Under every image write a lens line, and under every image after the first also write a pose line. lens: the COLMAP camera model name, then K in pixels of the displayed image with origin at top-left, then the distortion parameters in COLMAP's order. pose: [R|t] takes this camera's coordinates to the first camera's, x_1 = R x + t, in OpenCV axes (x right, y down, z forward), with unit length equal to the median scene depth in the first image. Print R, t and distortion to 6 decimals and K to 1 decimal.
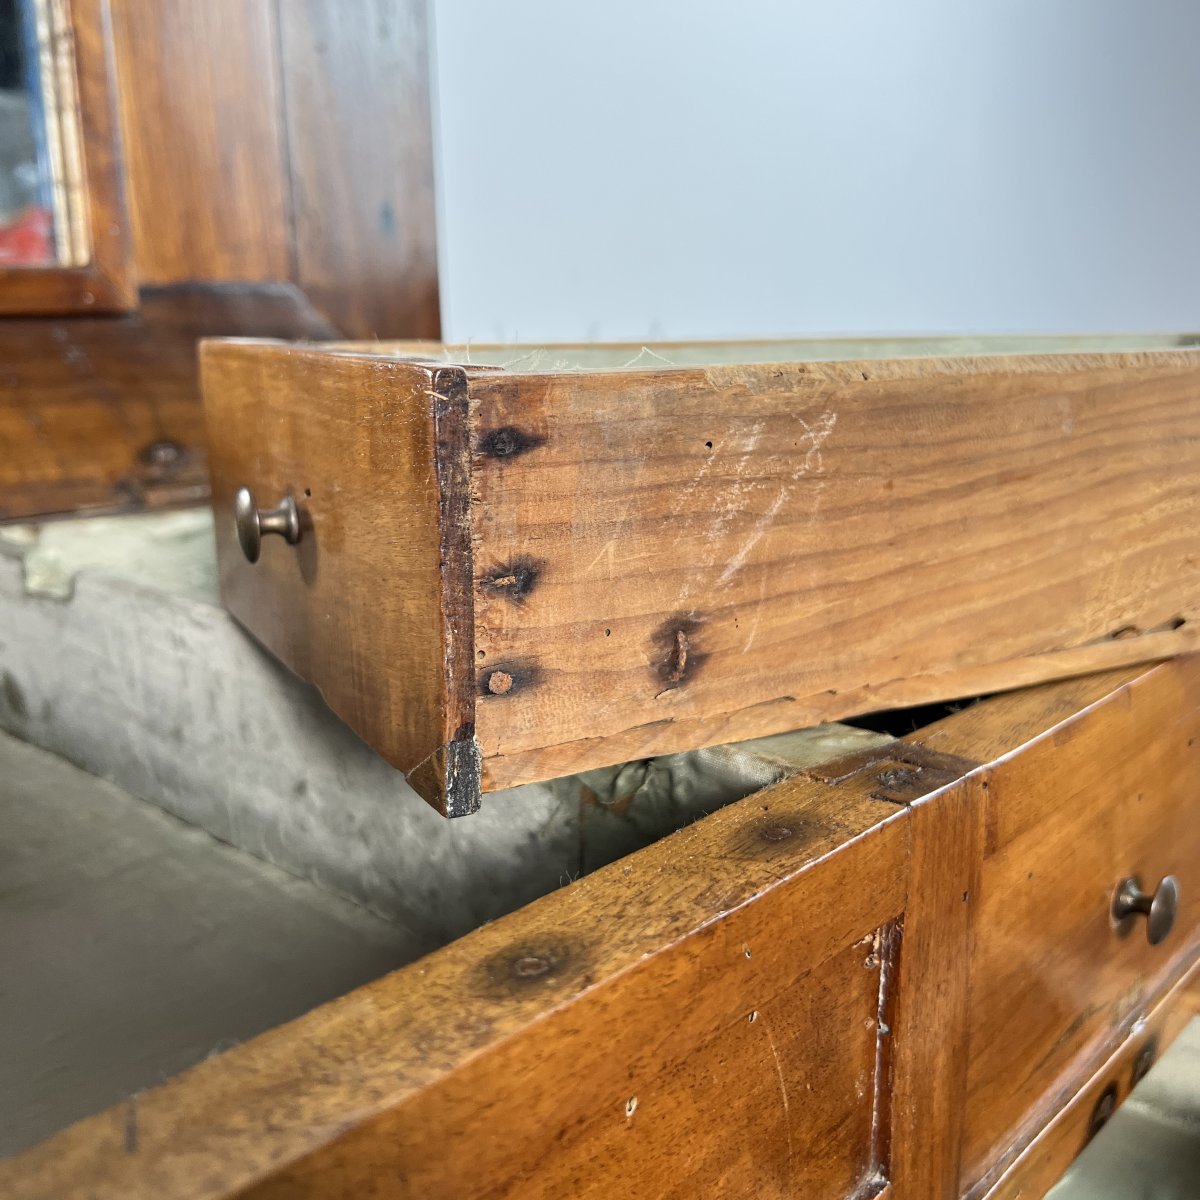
lens RADIAL K [[1231.8, 0, 600.0], [0, 1231.8, 600.0], [0, 0, 1]] dist [0.074735, -0.014770]
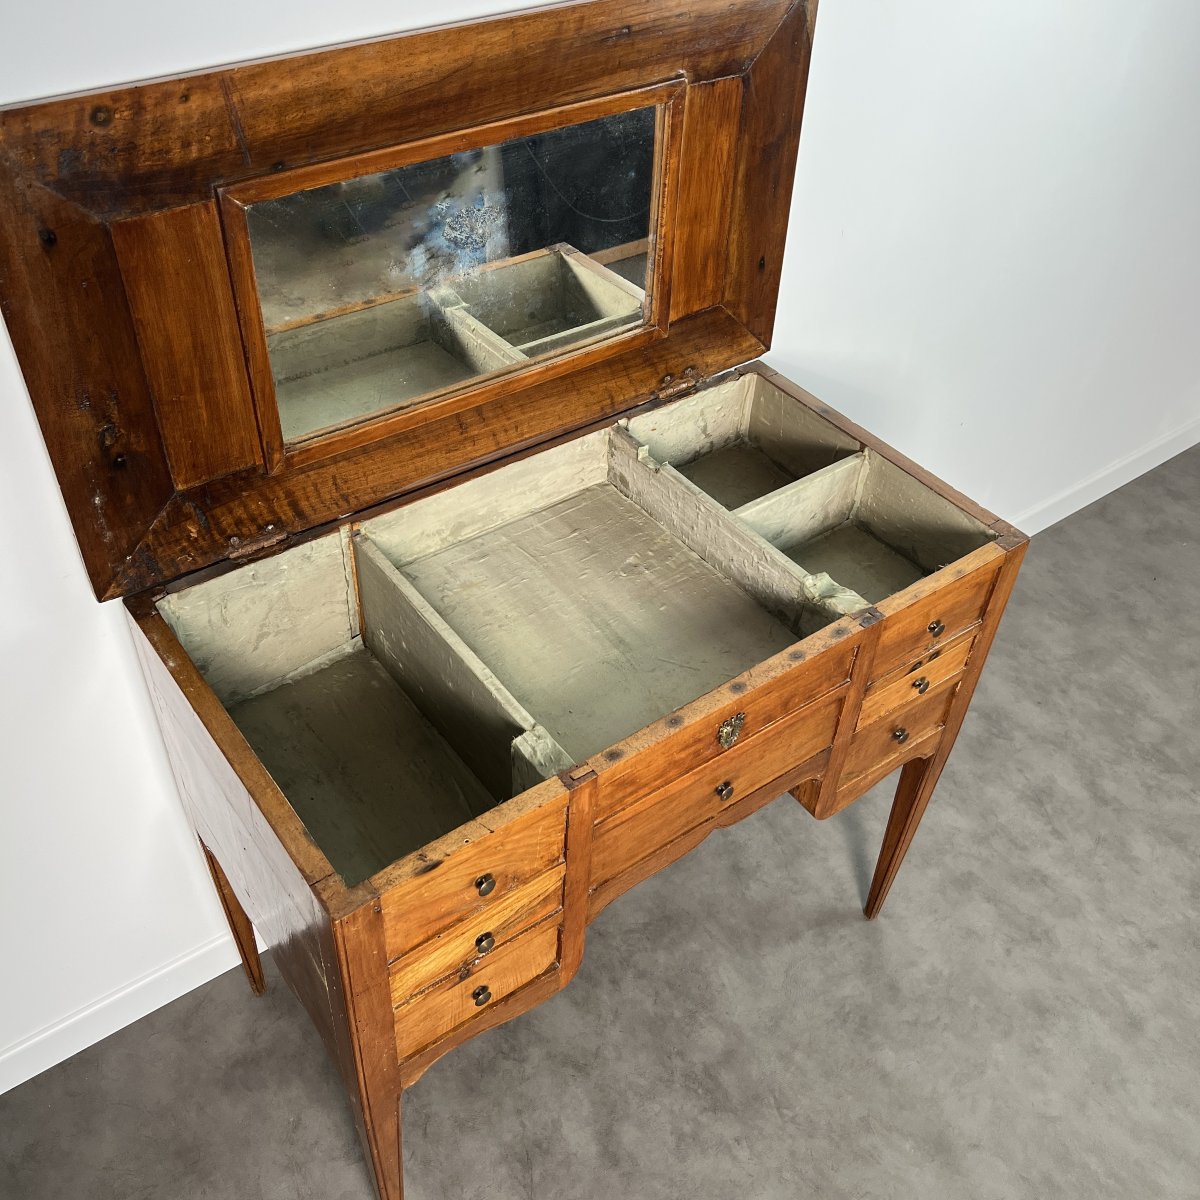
lens RADIAL K [[1215.0, 0, 587.0], [0, 1215.0, 626.5], [0, 0, 1]] dist [0.059089, -0.006073]
pose [[0.980478, 0.159847, -0.114509, -0.201594], [-0.079809, 0.855744, 0.511206, -1.451201], [0.179705, -0.492088, 0.851796, -2.223313]]
